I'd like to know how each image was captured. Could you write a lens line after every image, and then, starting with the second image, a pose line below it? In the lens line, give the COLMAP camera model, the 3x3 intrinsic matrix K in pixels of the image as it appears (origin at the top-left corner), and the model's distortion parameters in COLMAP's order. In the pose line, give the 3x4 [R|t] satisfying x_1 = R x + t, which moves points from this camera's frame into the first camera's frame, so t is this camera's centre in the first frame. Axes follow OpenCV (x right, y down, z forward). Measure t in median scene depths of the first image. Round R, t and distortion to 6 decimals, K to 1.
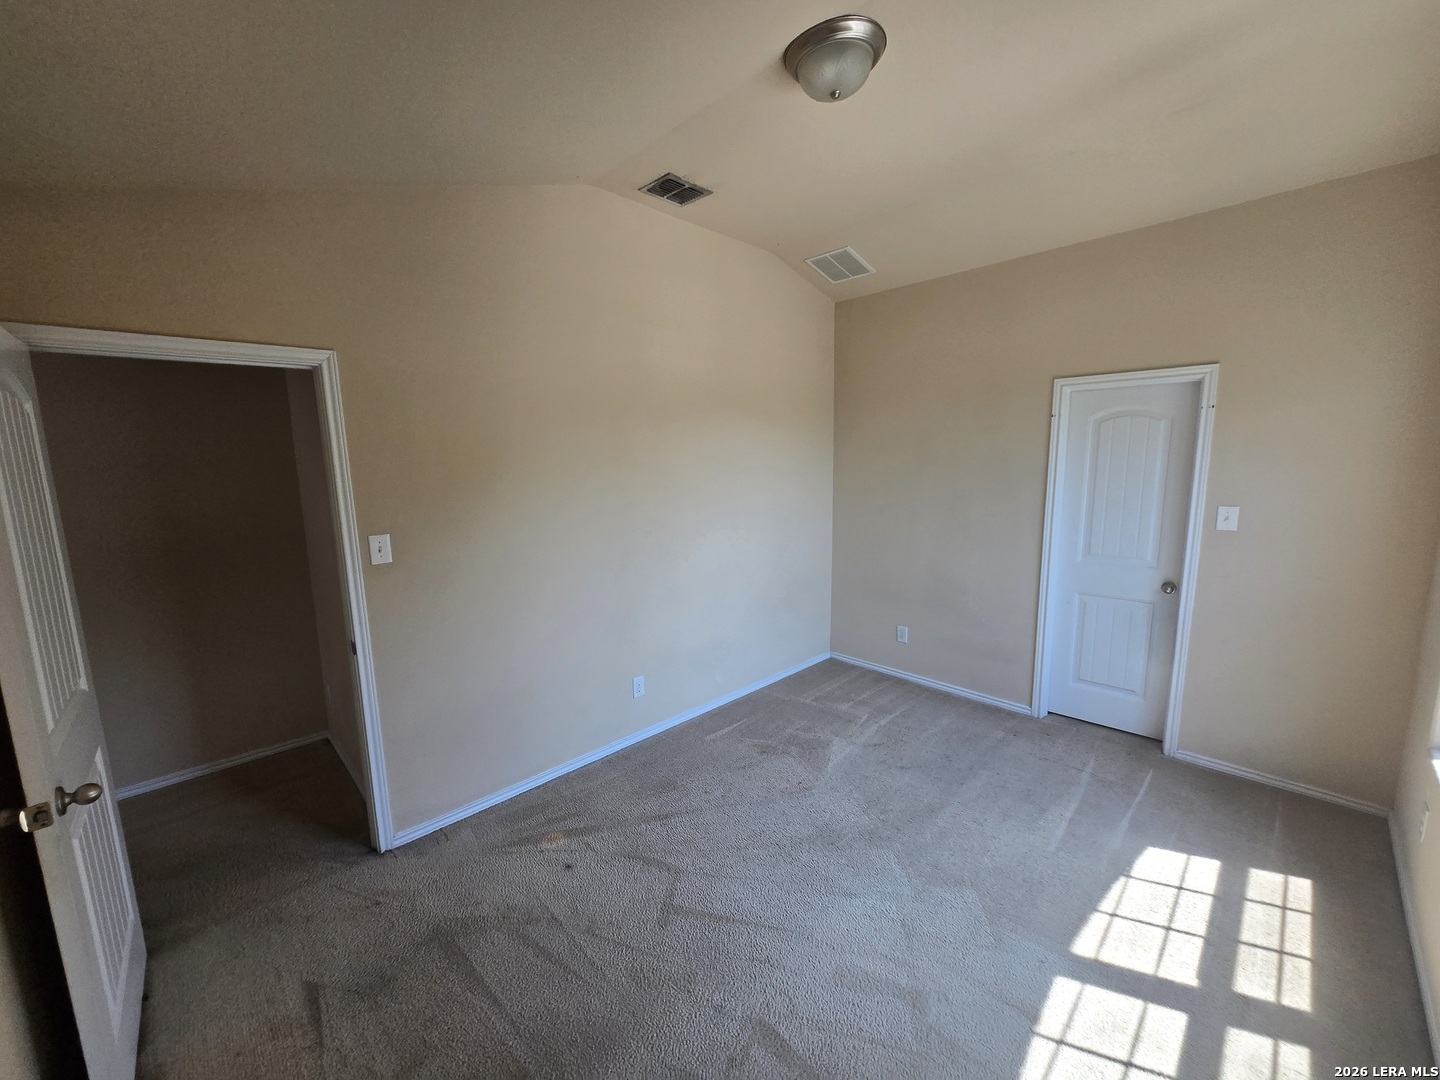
lens RADIAL K [[565.7, 0, 715.6], [0, 565.7, 544.4], [0, 0, 1]] dist [-0.001877, 0.000268]
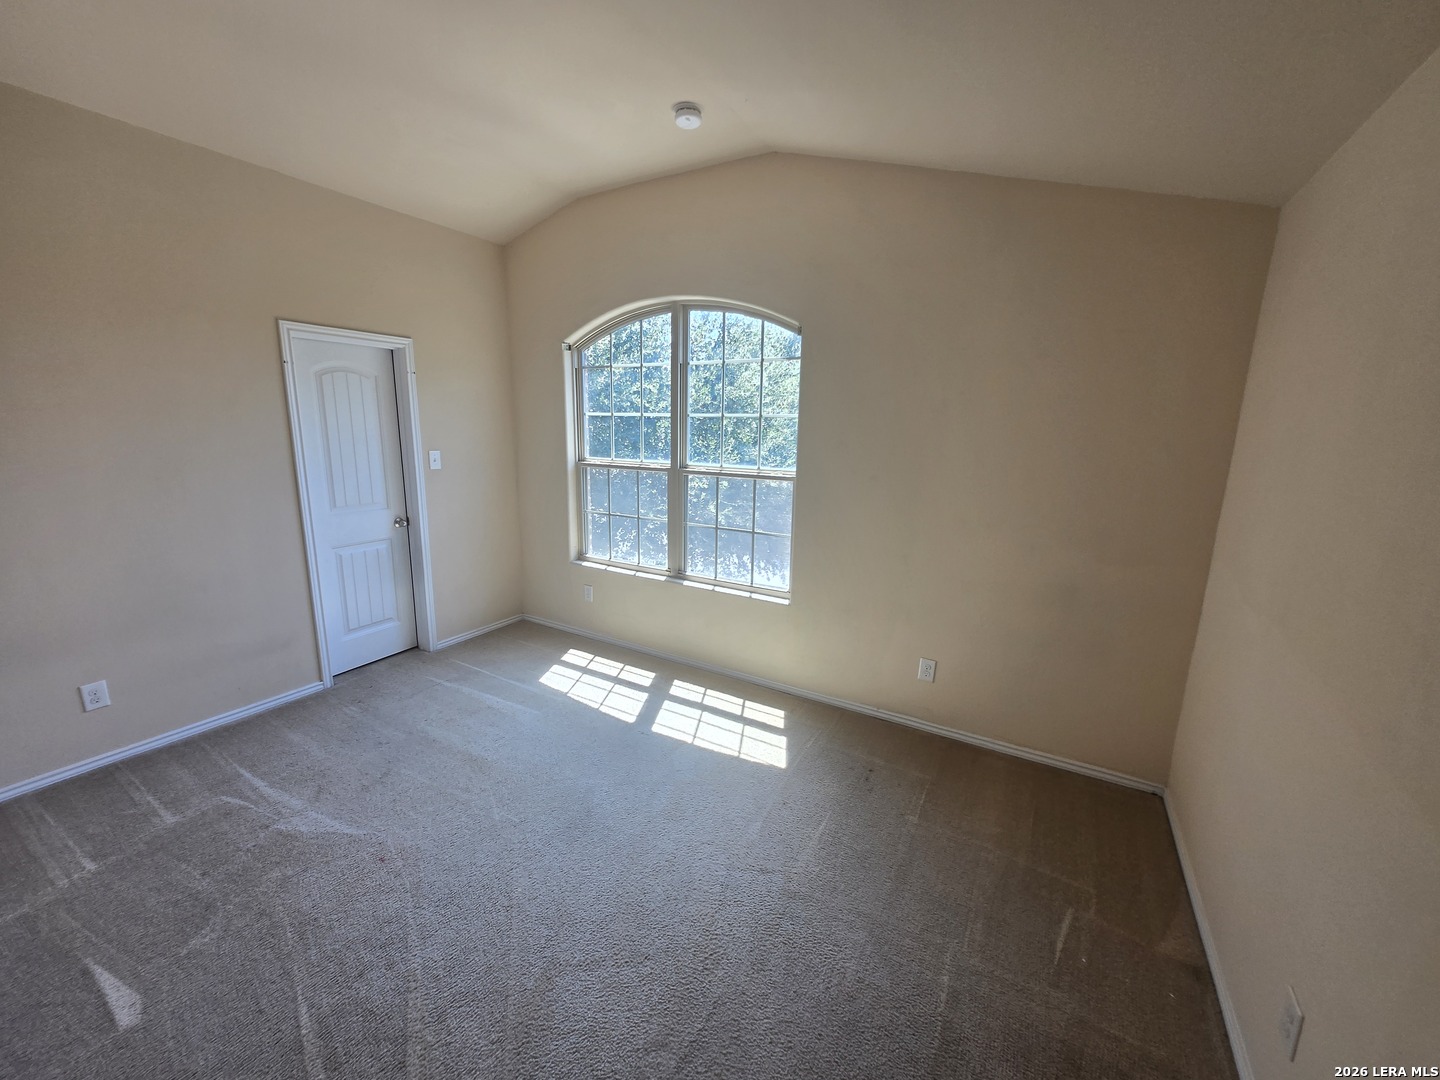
lens RADIAL K [[565.7, 0, 715.6], [0, 565.7, 544.4], [0, 0, 1]] dist [-0.001877, 0.000268]
pose [[-0.268223, -0.187805, 0.944873, -0.538326], [0.134146, 0.963977, 0.229682, -0.065683], [-0.953971, 0.188357, -0.233367, 0.657992]]
